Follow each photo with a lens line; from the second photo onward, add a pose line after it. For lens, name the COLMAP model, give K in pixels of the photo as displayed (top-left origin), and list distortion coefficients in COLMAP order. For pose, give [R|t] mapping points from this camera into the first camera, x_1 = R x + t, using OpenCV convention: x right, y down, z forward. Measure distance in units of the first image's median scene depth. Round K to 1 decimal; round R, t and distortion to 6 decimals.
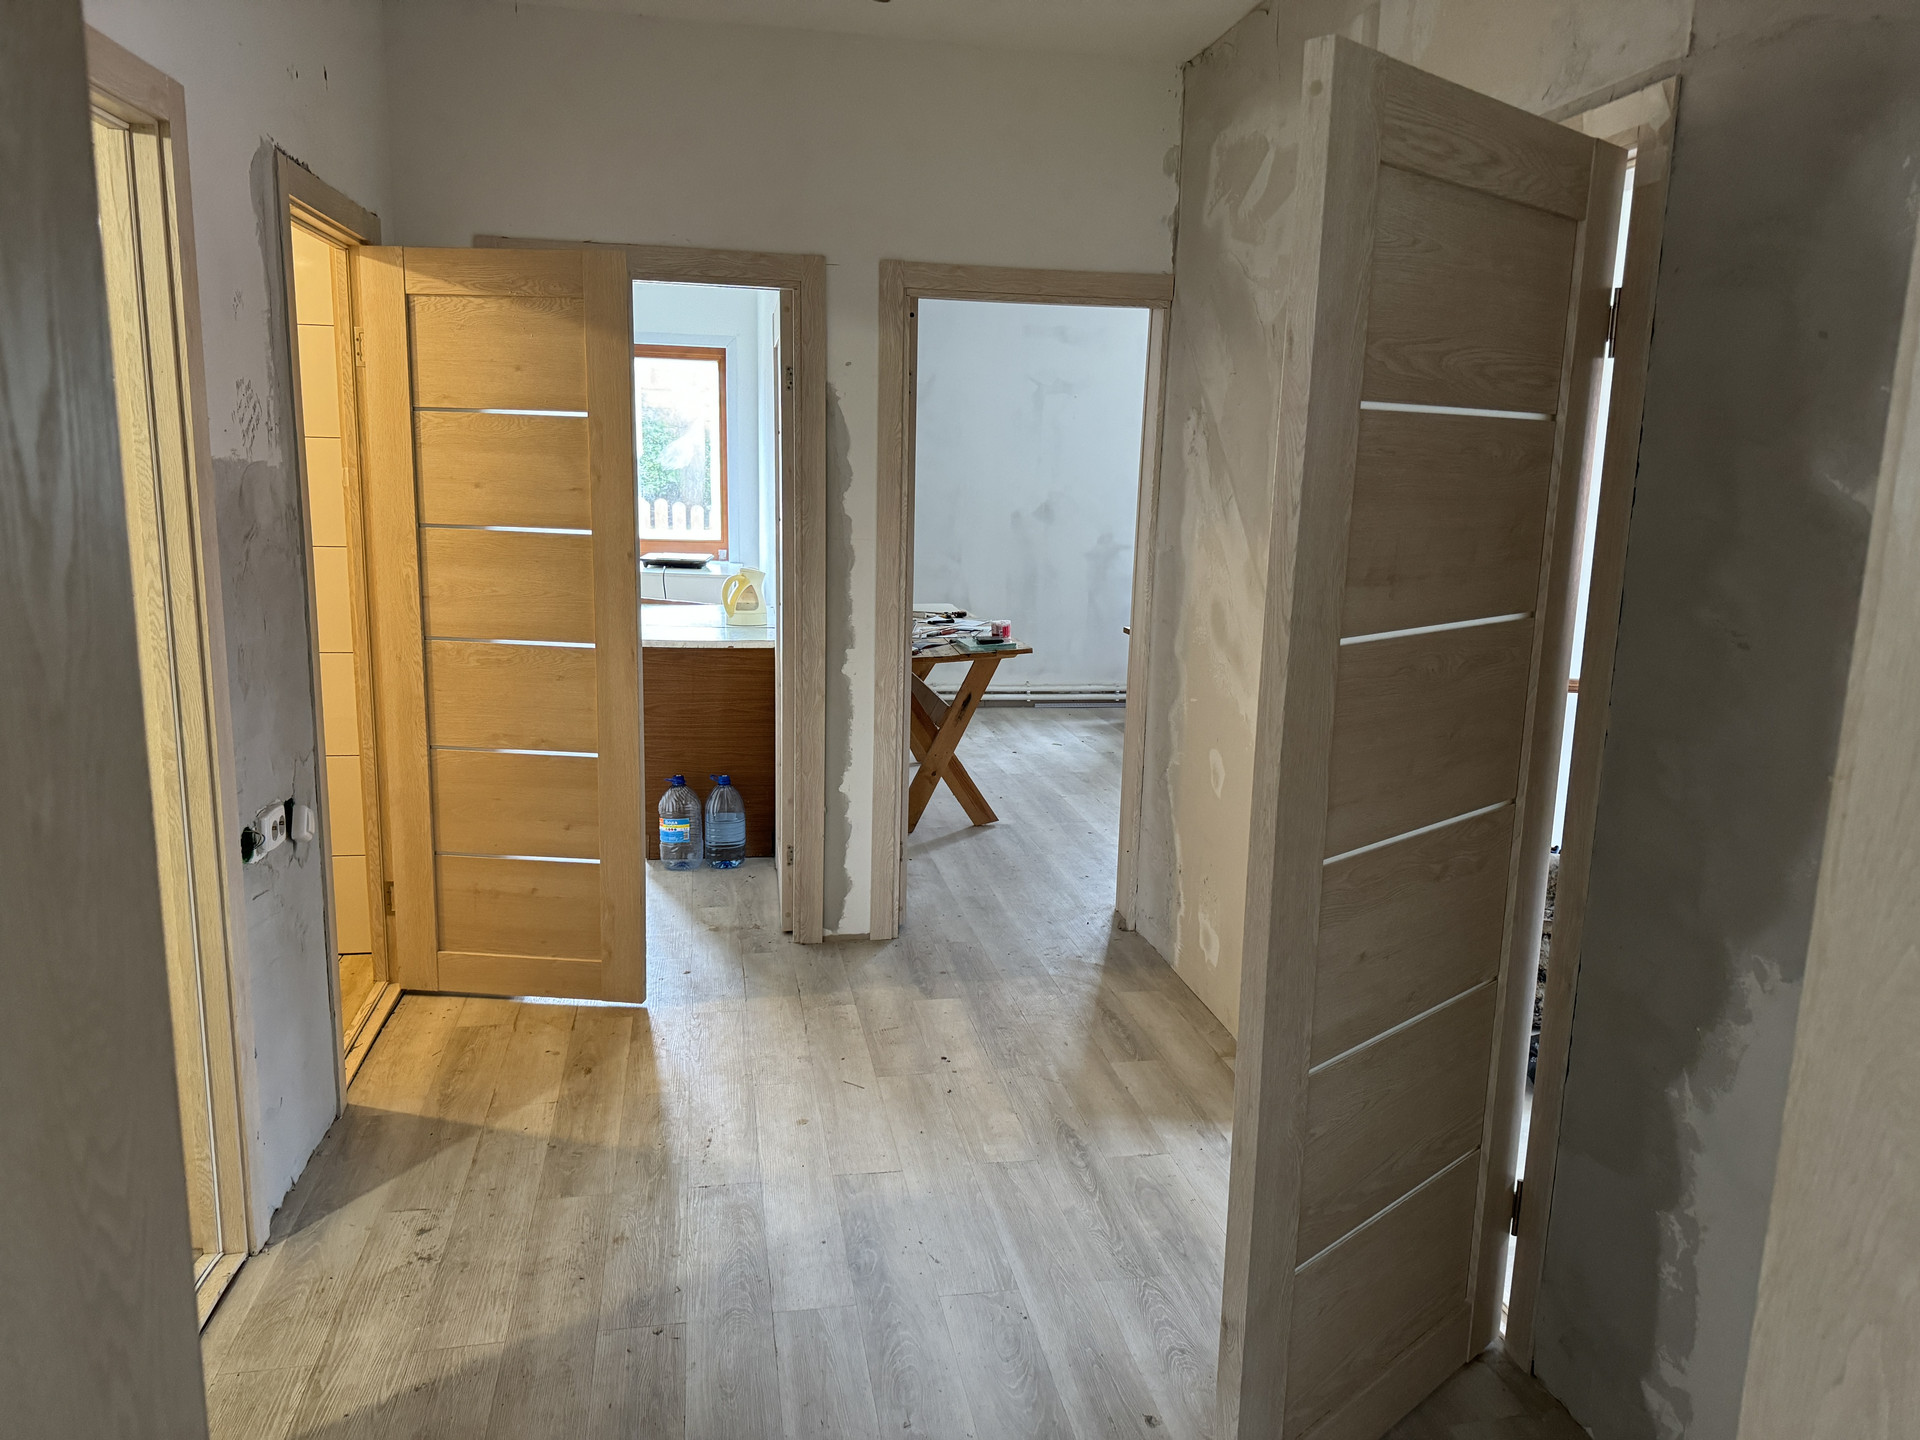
lens RADIAL K [[1354.8, 0, 958.3], [0, 1354.8, 715.7], [0, 0, 1]] dist [0.078604, -0.079642]
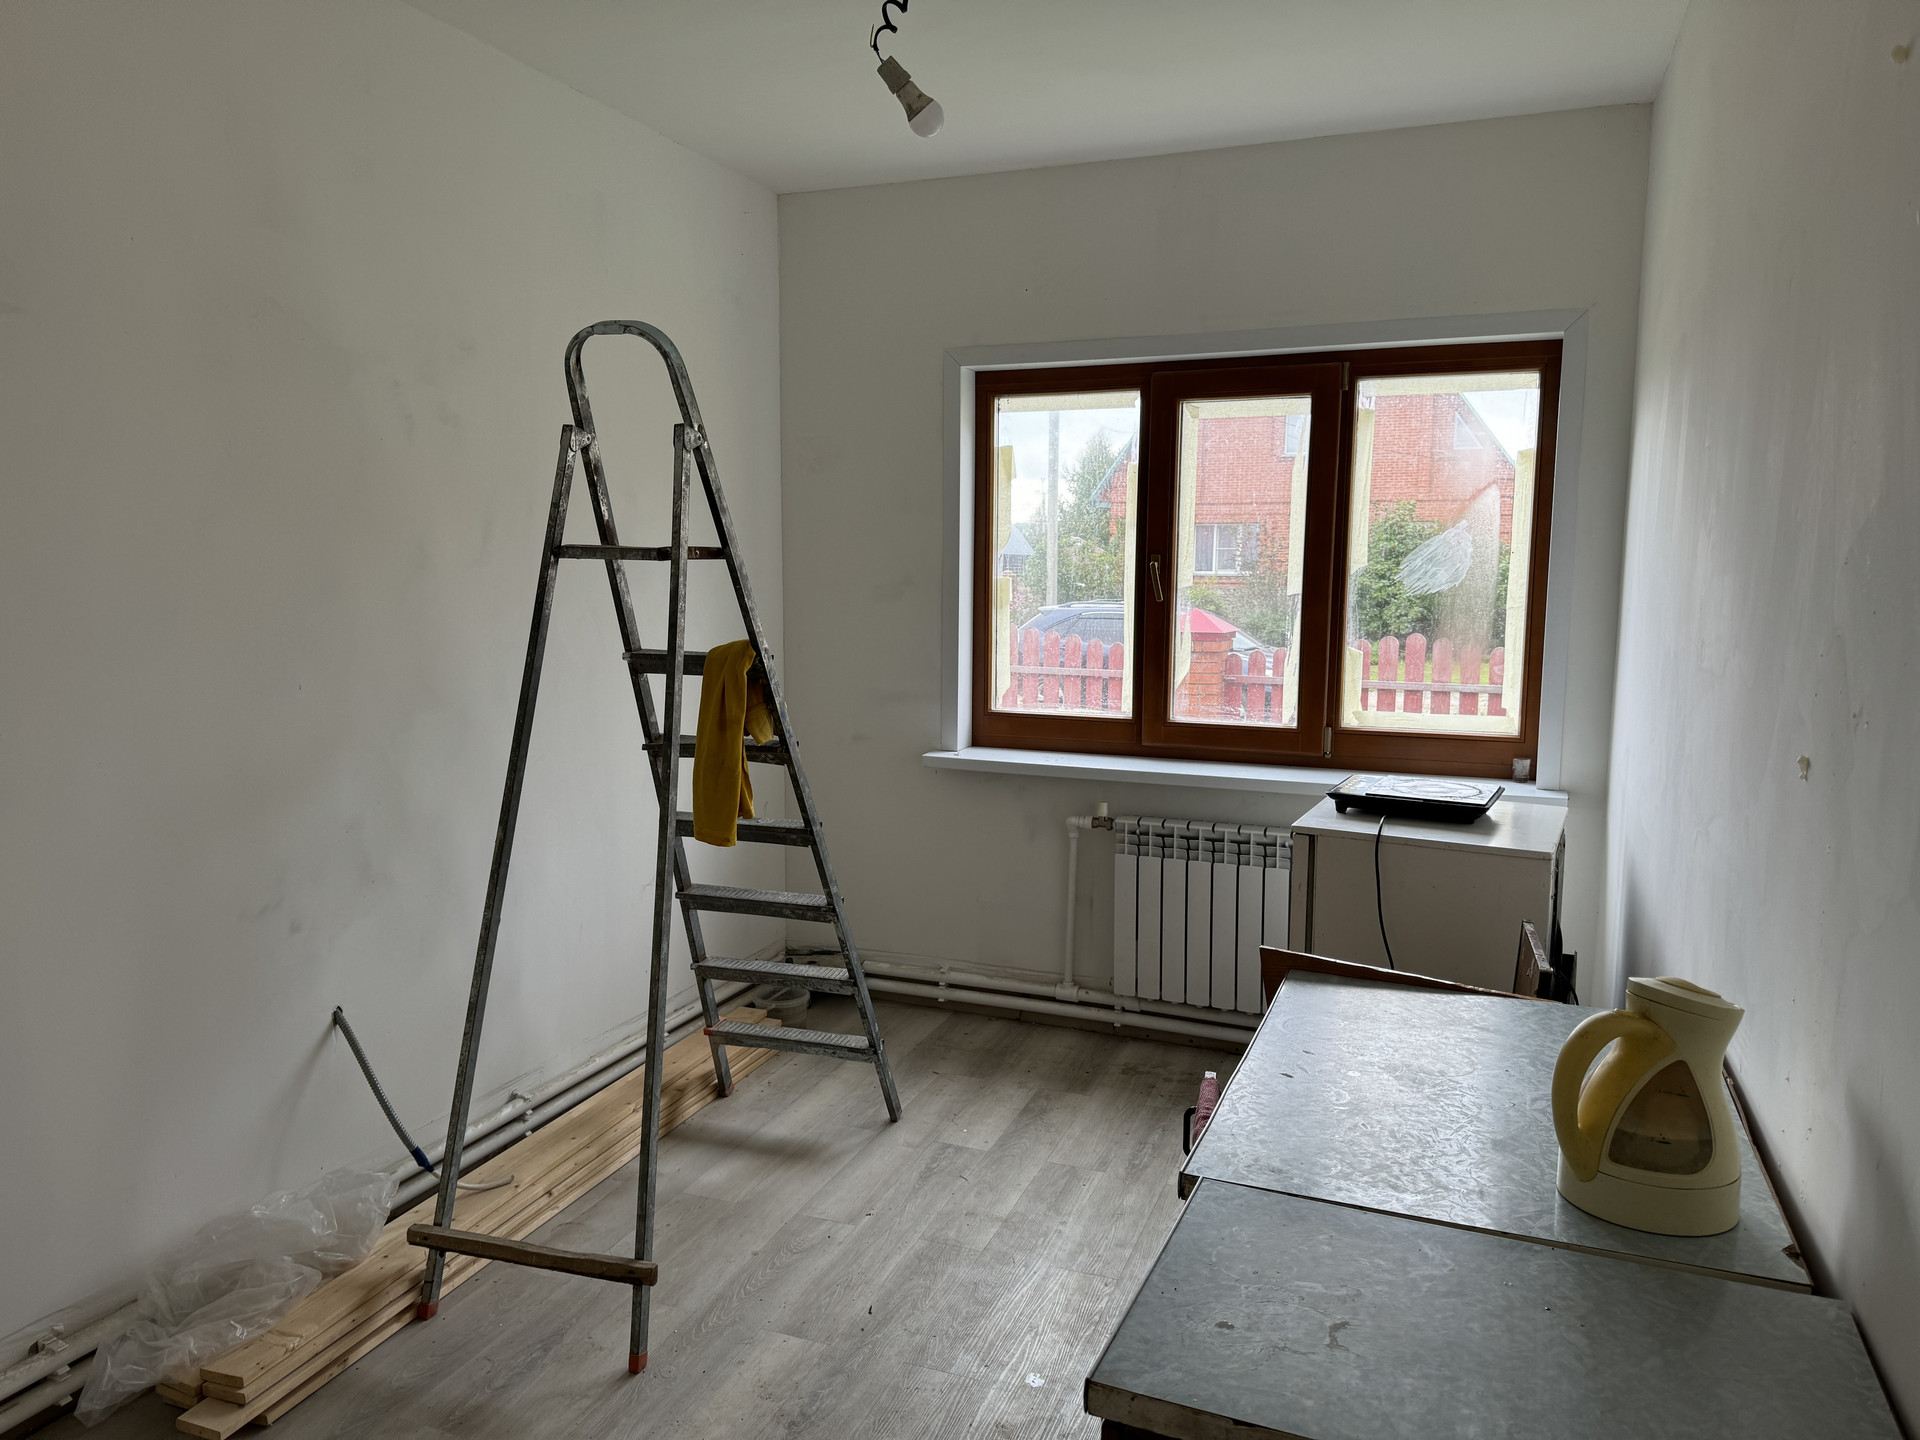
lens RADIAL K [[1354.8, 0, 968.3], [0, 1354.8, 713.7], [0, 0, 1]] dist [0.078604, -0.079642]
pose [[0.857052, 0.040656, -0.513623, -0.094118], [-0.086449, 0.994097, -0.065563, -0.089603], [0.507926, 0.100593, 0.855507, 0.489275]]
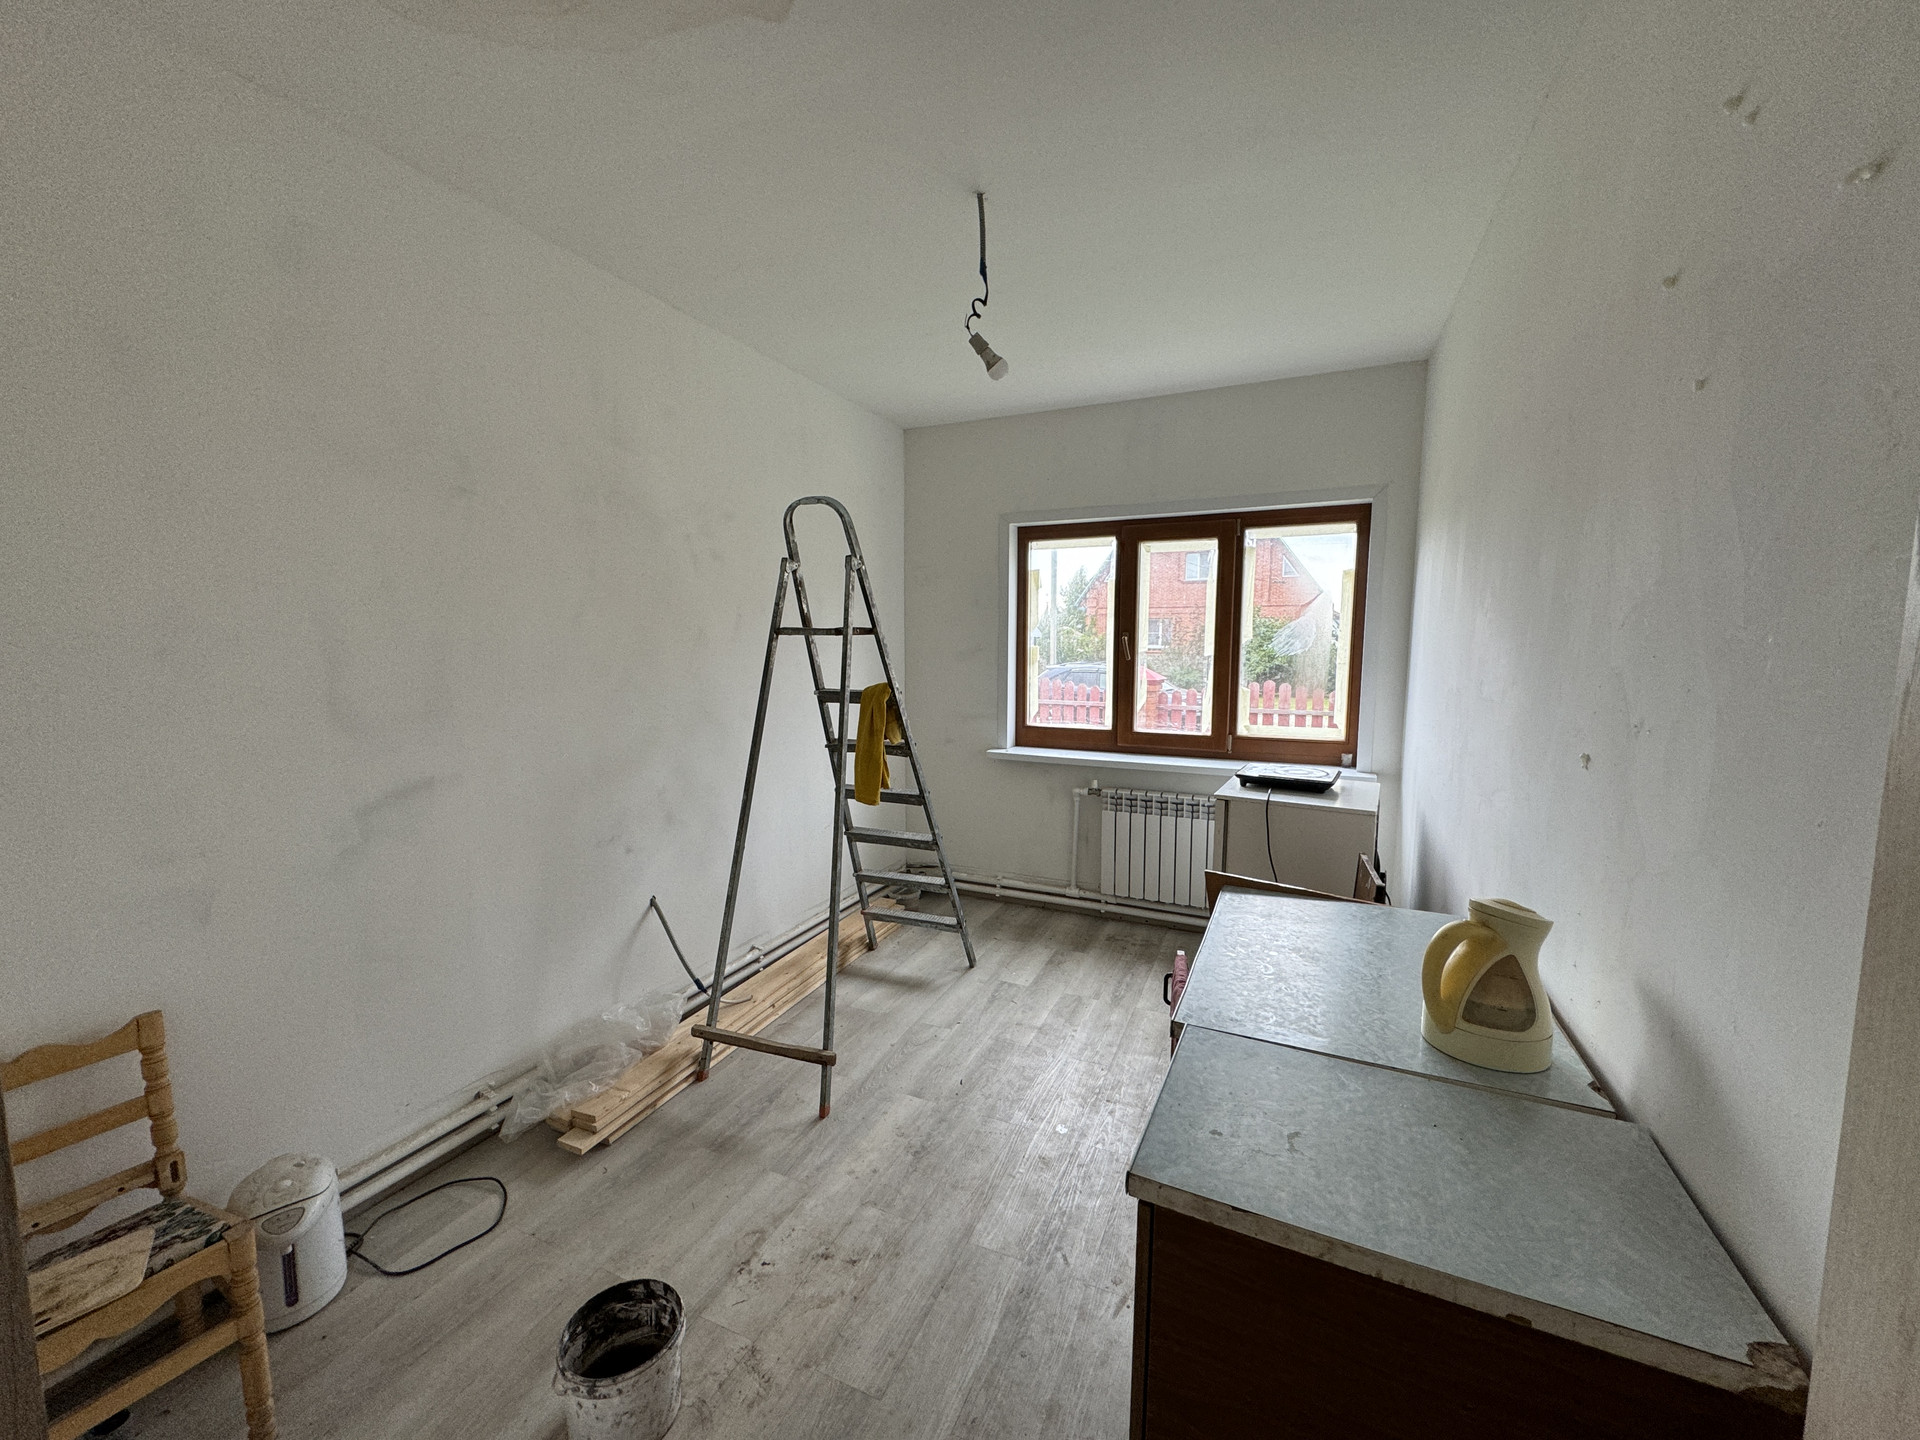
lens RADIAL K [[762.8, 0, 961.8], [0, 762.8, 717.7], [0, 0, 1]] dist [0.007005, 0.001080]
pose [[0.827259, 0.034063, -0.560787, -0.110647], [-0.090808, 0.993143, -0.073631, -0.089904], [0.554434, 0.111836, 0.824679, 0.504423]]
